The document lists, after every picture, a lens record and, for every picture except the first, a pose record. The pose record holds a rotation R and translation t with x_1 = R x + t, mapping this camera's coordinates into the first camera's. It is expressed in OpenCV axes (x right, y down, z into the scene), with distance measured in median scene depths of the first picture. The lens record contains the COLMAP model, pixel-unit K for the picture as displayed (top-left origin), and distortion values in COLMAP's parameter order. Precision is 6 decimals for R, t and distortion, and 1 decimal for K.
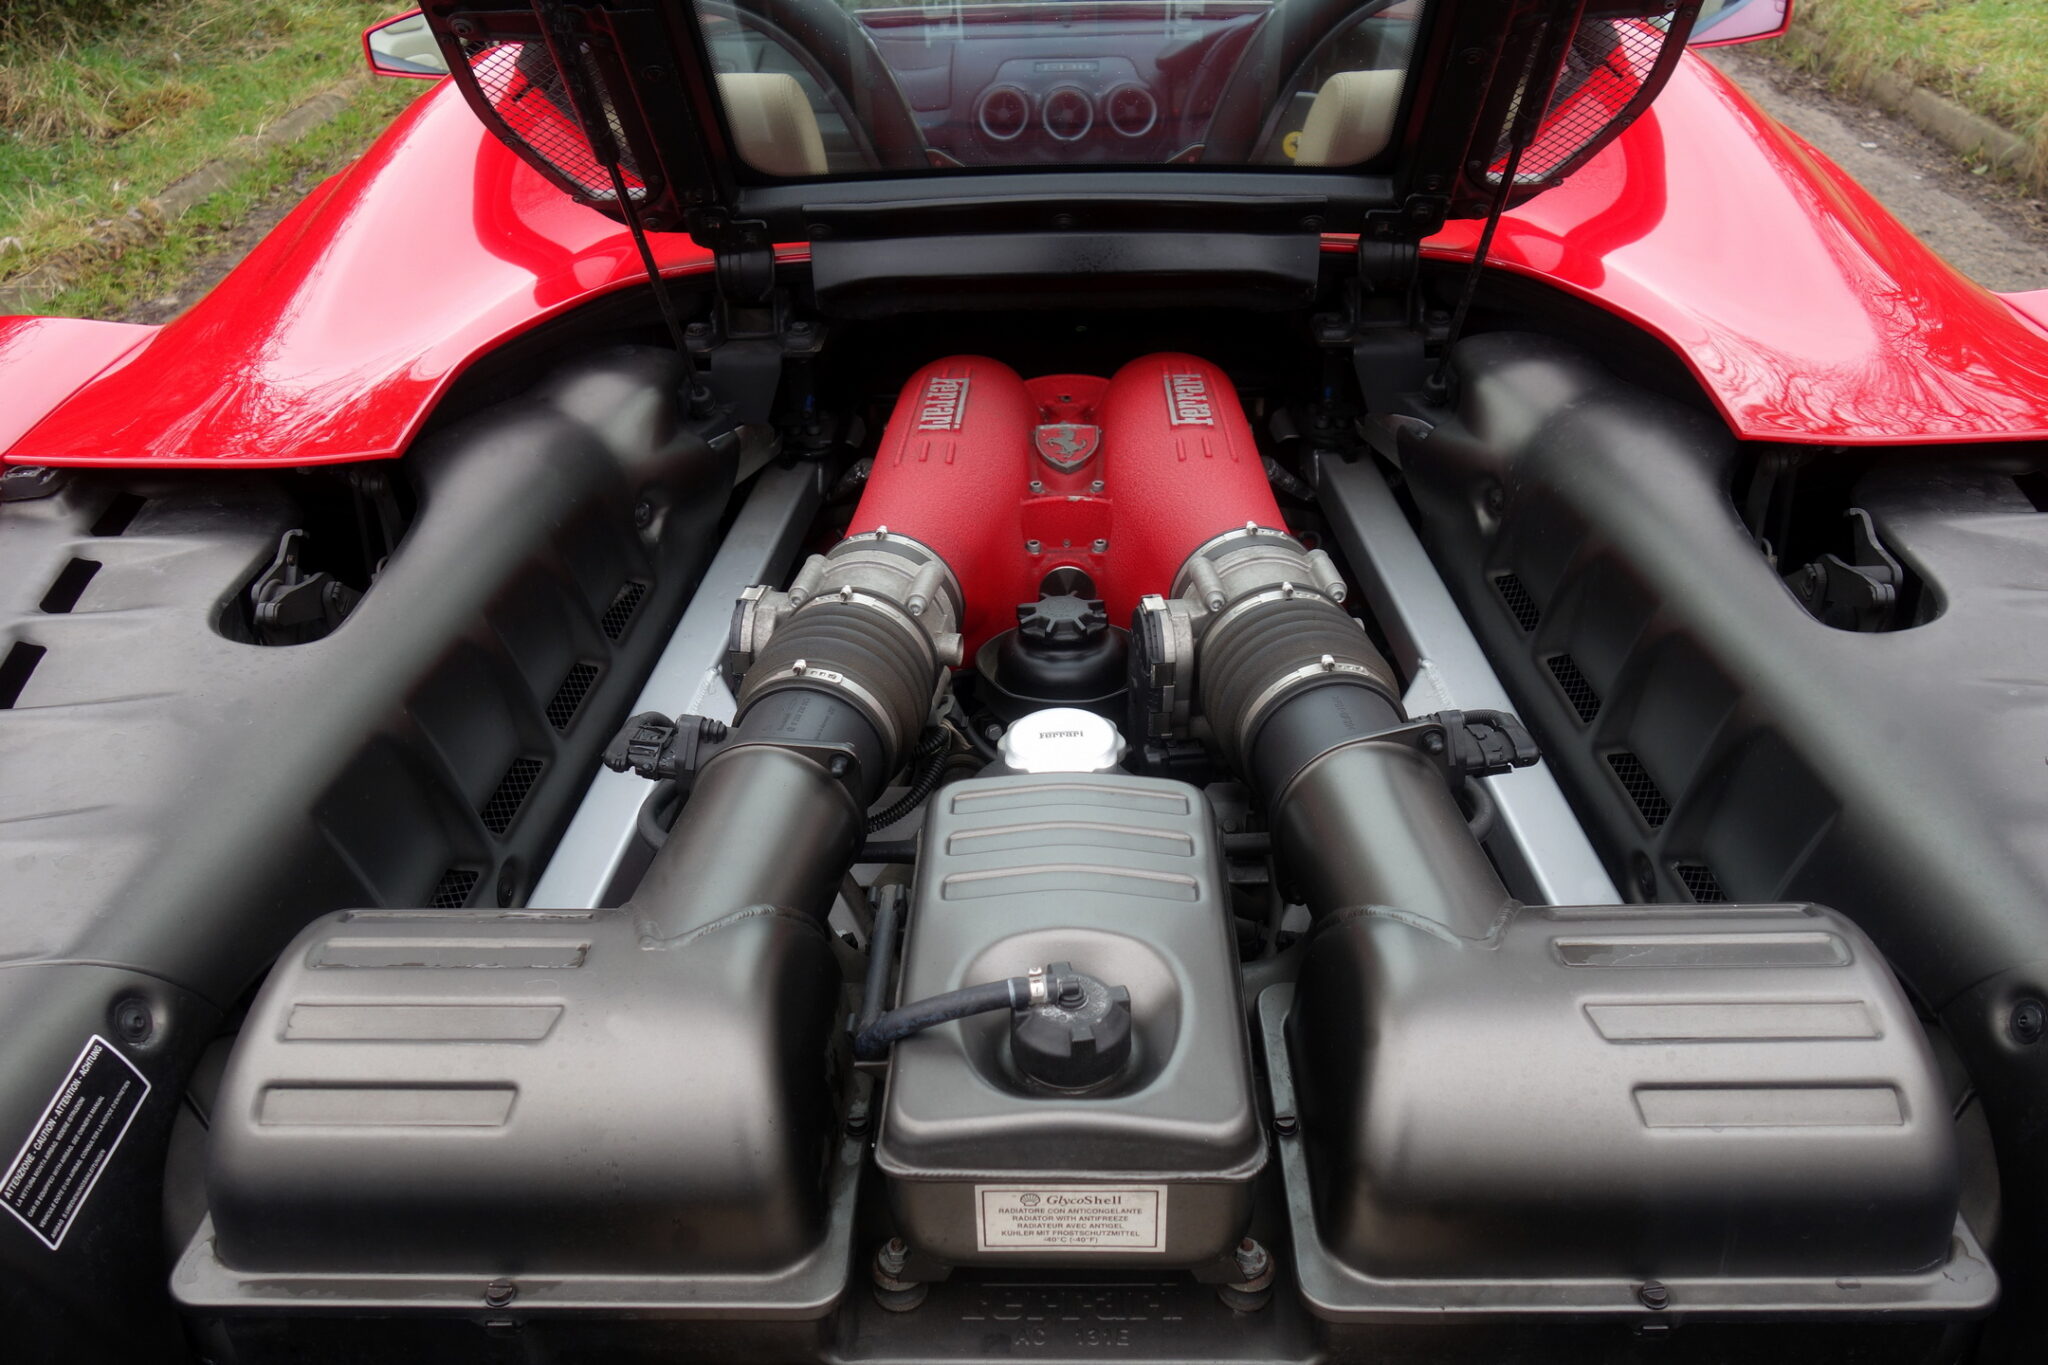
lens RADIAL K [[1677.3, 0, 1025.2], [0, 1677.3, 691.2], [0, 0, 1]] dist [0.000476, 0.012114]
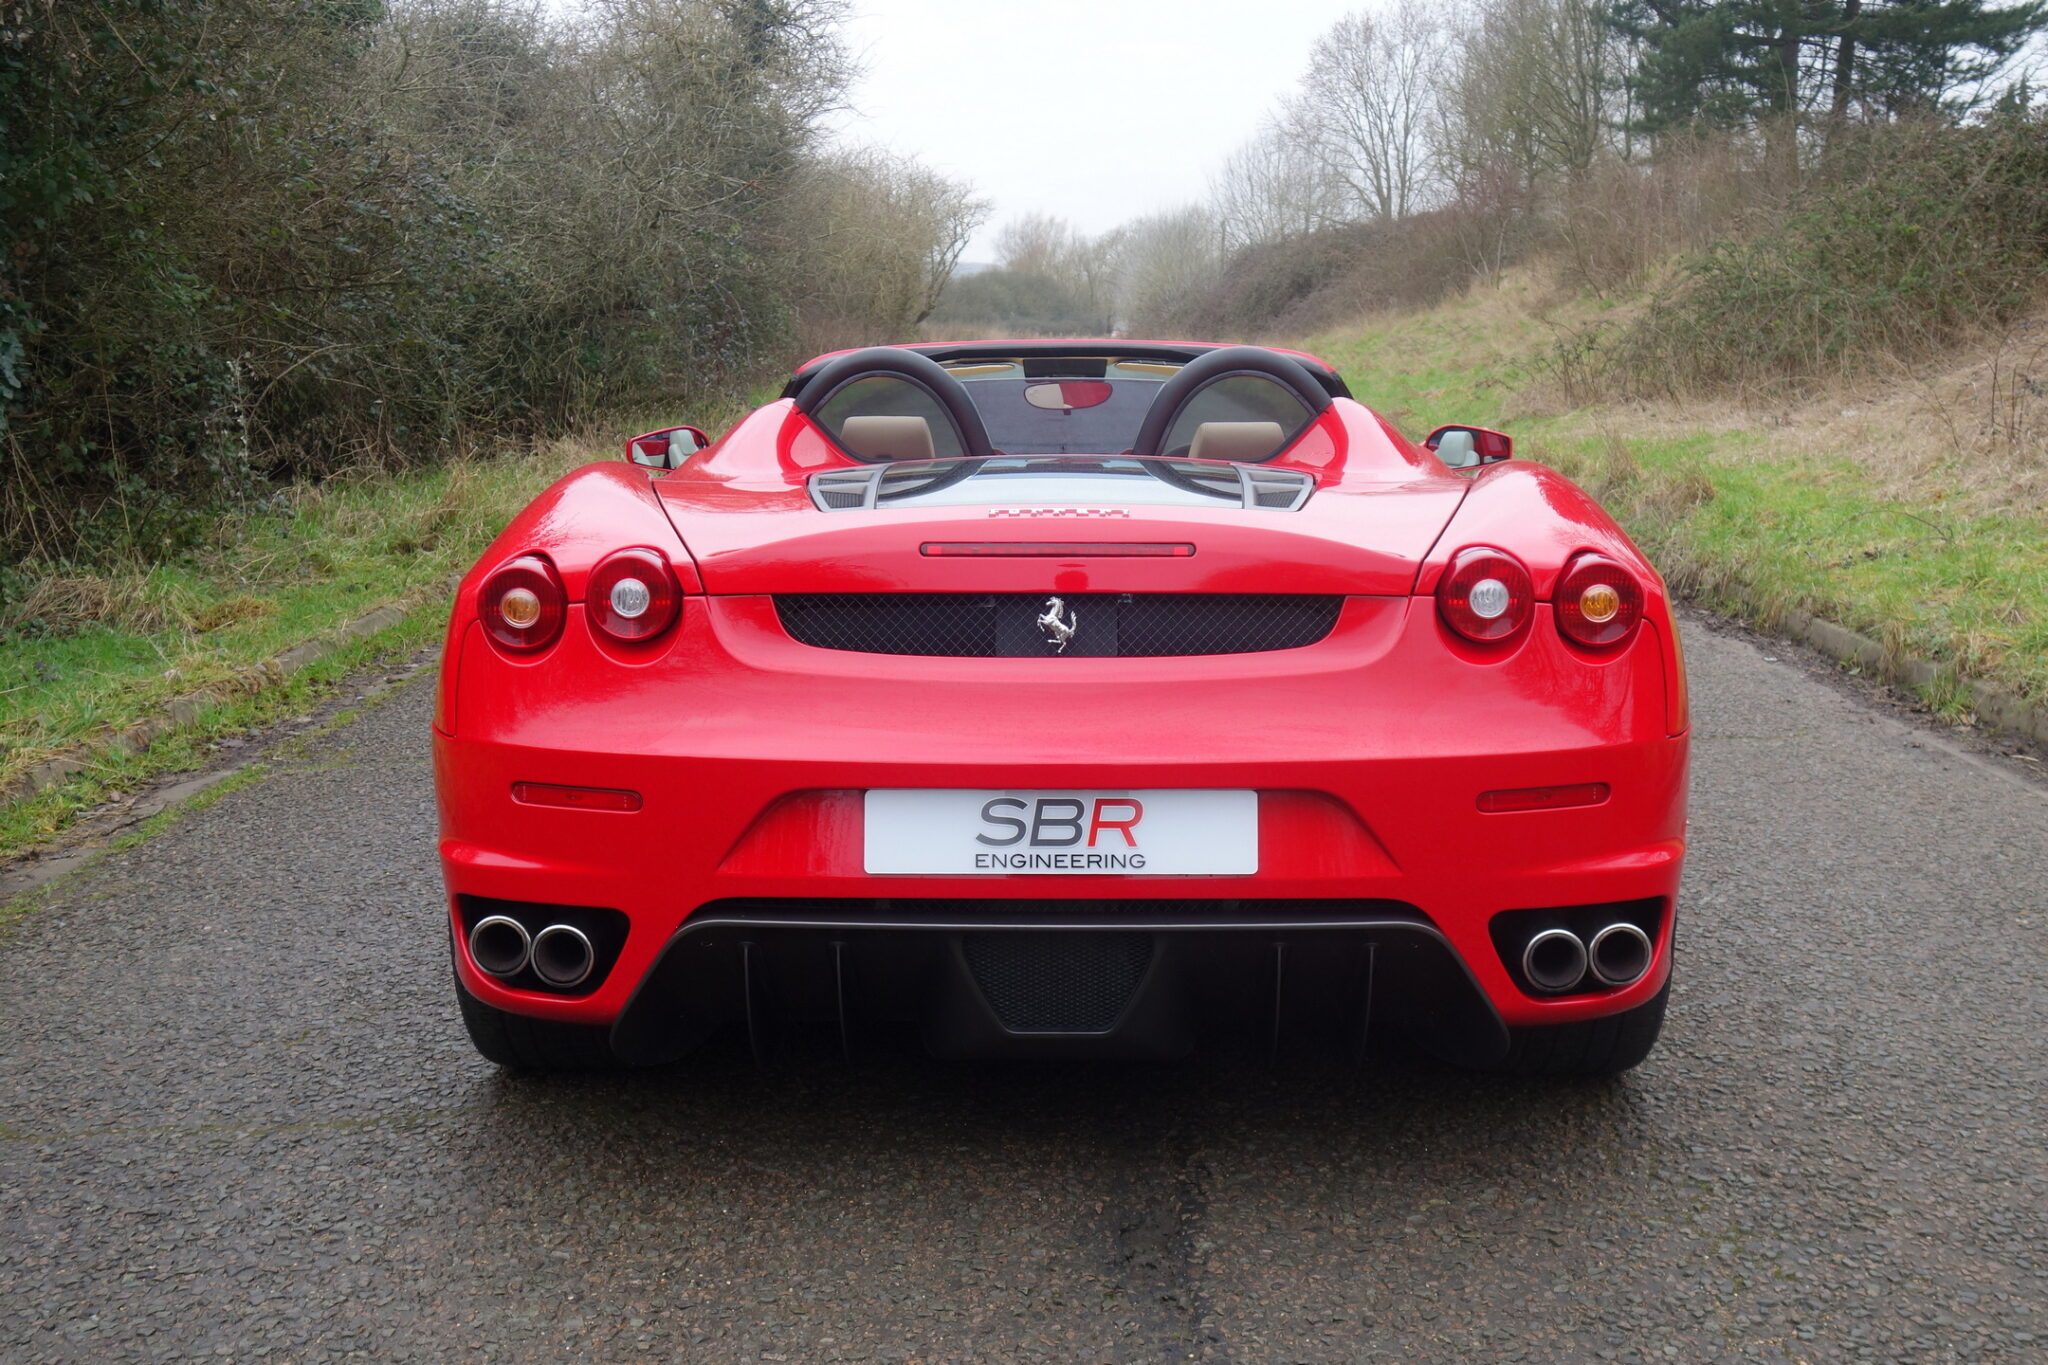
lens RADIAL K [[2310.9, 0, 1026.2], [0, 2310.9, 693.3], [0, 0, 1]] dist [0.029116, 0.000000]
pose [[0.999749, 0.022016, 0.004046, -0.008050], [-0.018825, 0.924721, -0.380179, 0.319302], [-0.012112, 0.380007, 0.924904, -0.460598]]
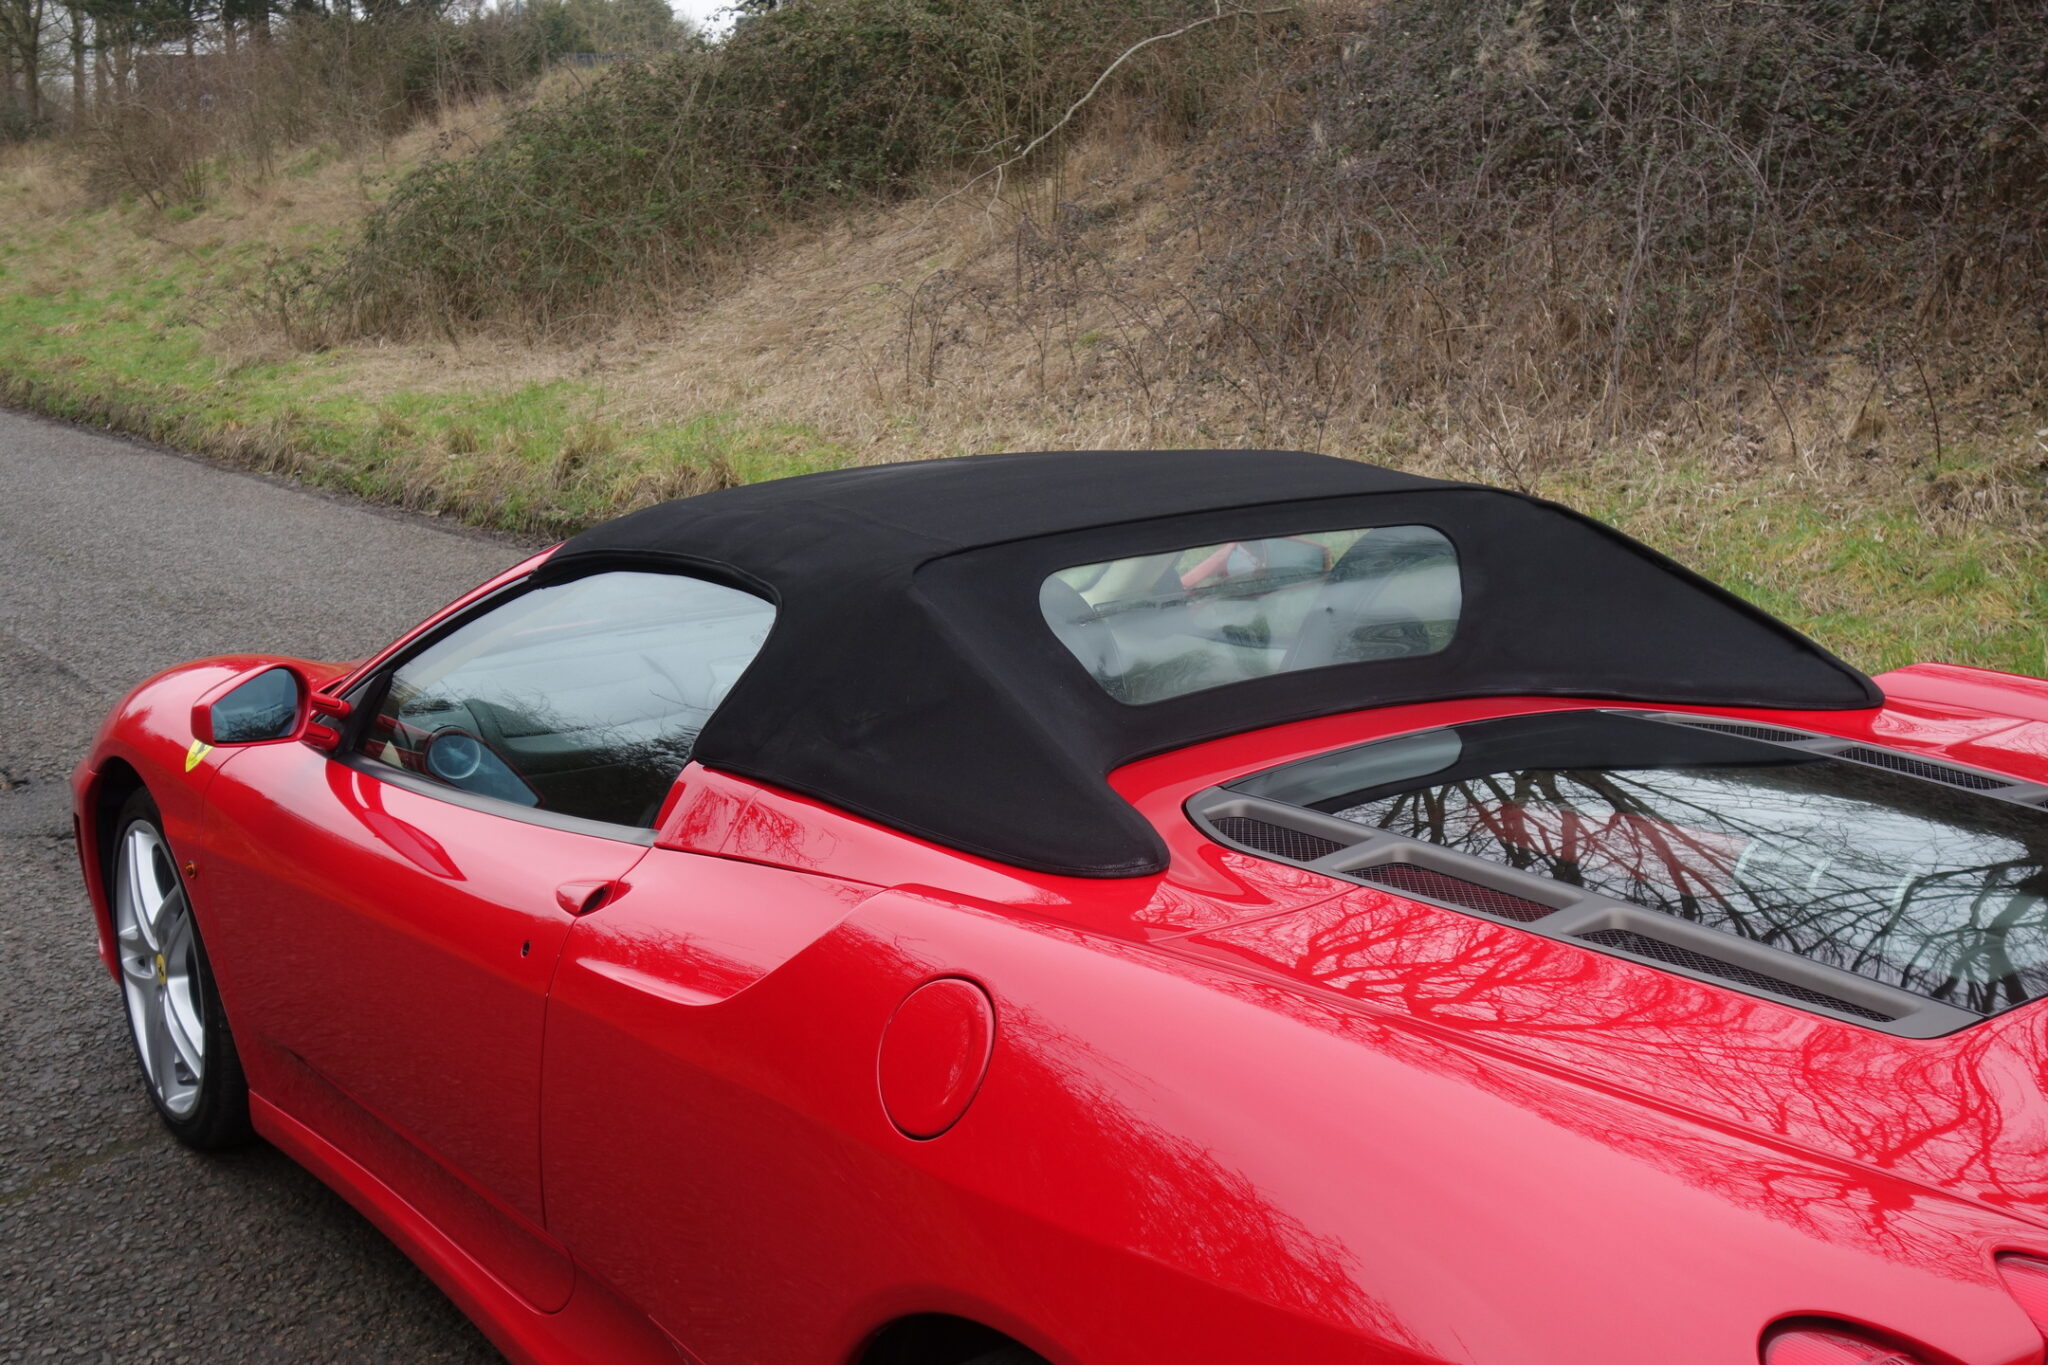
lens RADIAL K [[2290.9, 0, 1036.7], [0, 2290.9, 694.3], [0, 0, 1]] dist [0.023091, 0.000000]
pose [[0.785875, -0.120036, 0.606623, -0.363108], [0.318427, 0.919478, -0.230576, -0.007899], [-0.530099, 0.374369, 0.760817, -0.056316]]
